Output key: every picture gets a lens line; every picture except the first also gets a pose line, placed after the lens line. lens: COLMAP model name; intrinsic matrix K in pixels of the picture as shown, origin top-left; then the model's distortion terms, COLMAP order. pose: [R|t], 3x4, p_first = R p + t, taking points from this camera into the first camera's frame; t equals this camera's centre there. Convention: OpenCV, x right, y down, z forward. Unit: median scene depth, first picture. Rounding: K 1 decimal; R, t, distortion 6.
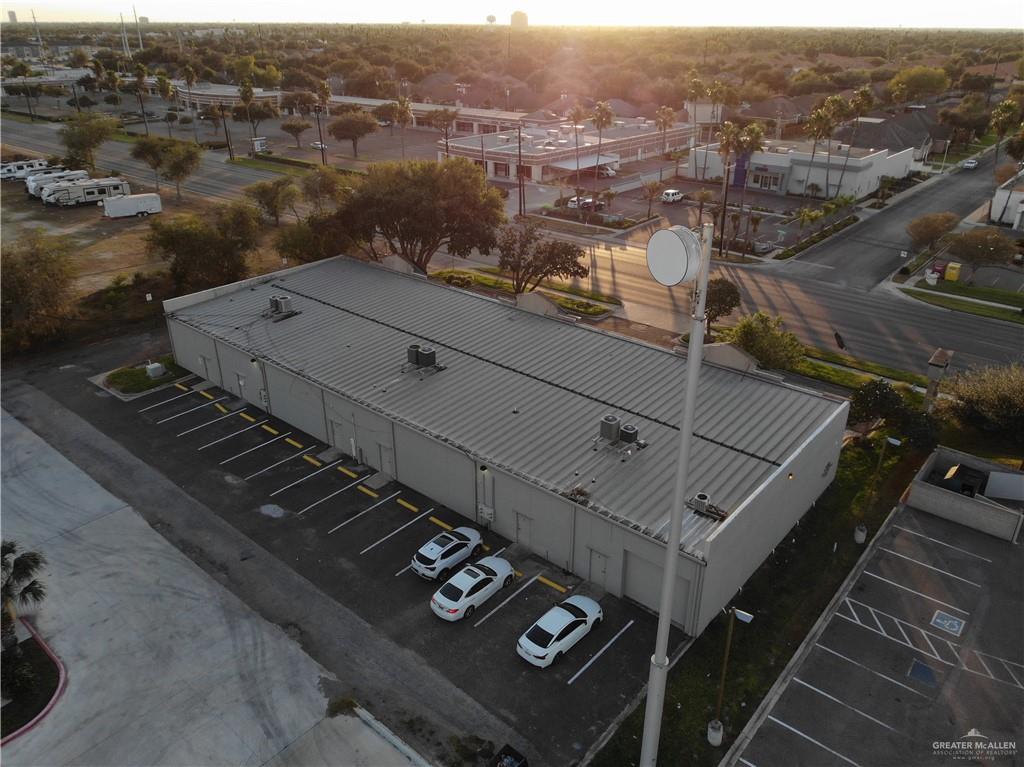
lens RADIAL K [[761.5, 0, 515.2], [0, 761.5, 384.0], [0, 0, 1]] dist [-0.012693, 0.004792]
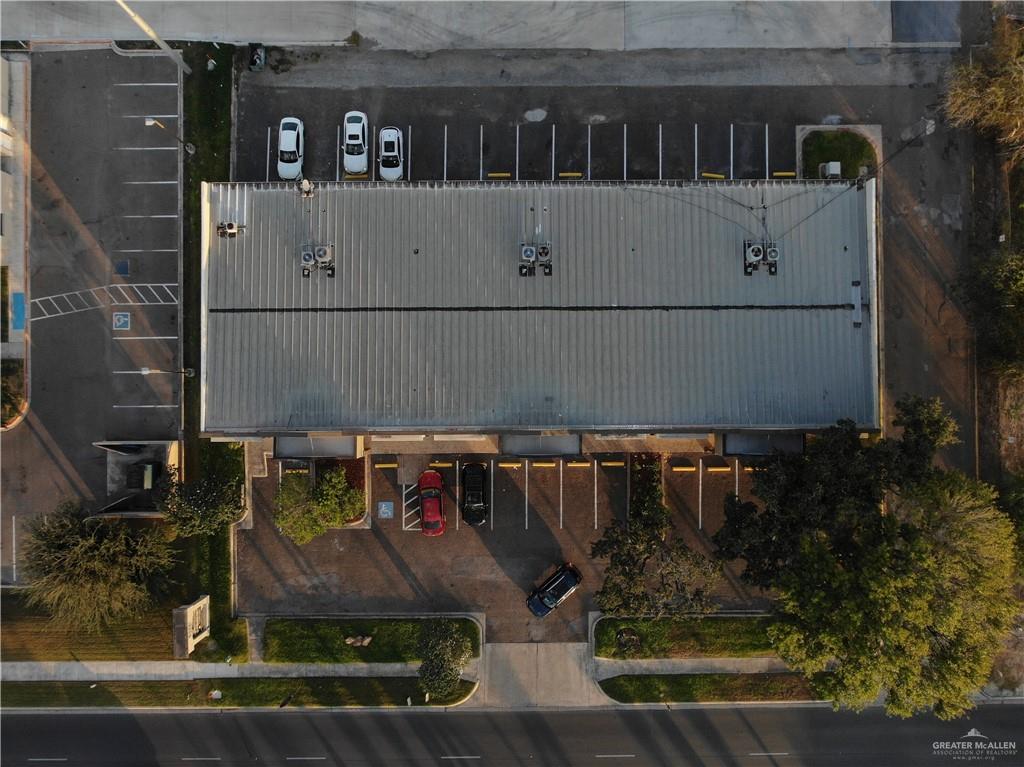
lens RADIAL K [[761.5, 0, 515.2], [0, 761.5, 384.0], [0, 0, 1]] dist [-0.012693, 0.004792]
pose [[-0.759329, 0.650455, -0.018086, 0.031253], [-0.287858, -0.310853, 0.905819, -0.911755], [0.583573, 0.693021, 0.423278, 0.570293]]
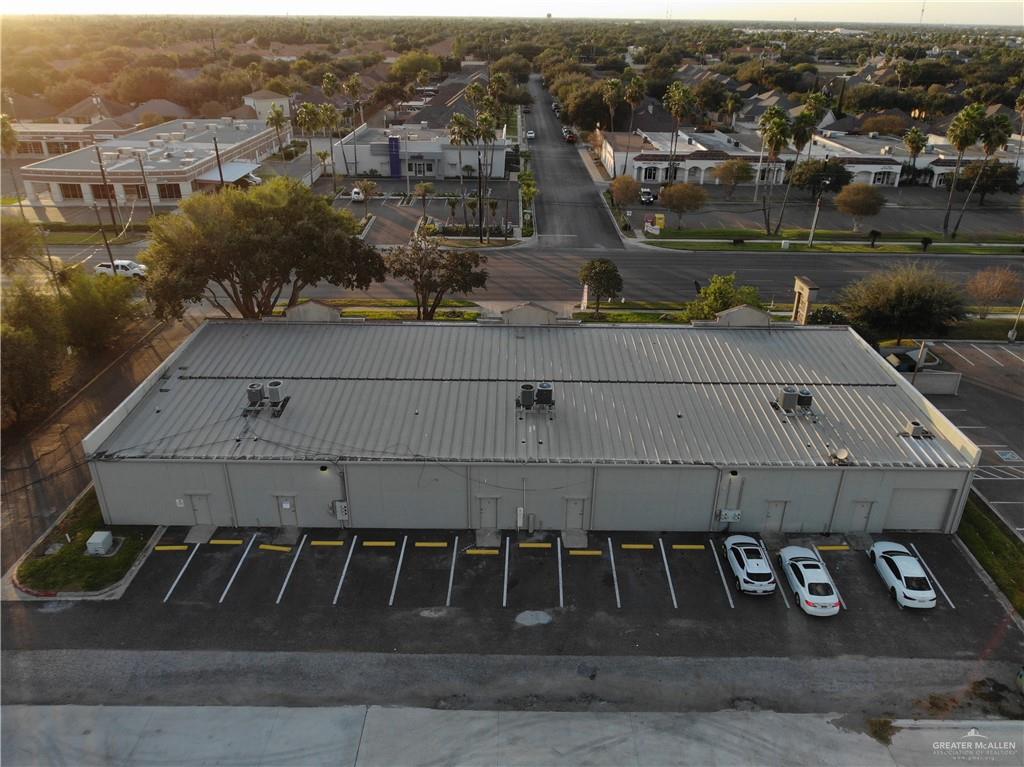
lens RADIAL K [[761.5, 0, 515.2], [0, 761.5, 384.0], [0, 0, 1]] dist [-0.012693, 0.004792]
pose [[0.764694, -0.278441, 0.581132, -0.572432], [0.270806, 0.957185, 0.102276, -0.127796], [-0.584728, 0.079165, 0.807357, 0.250526]]
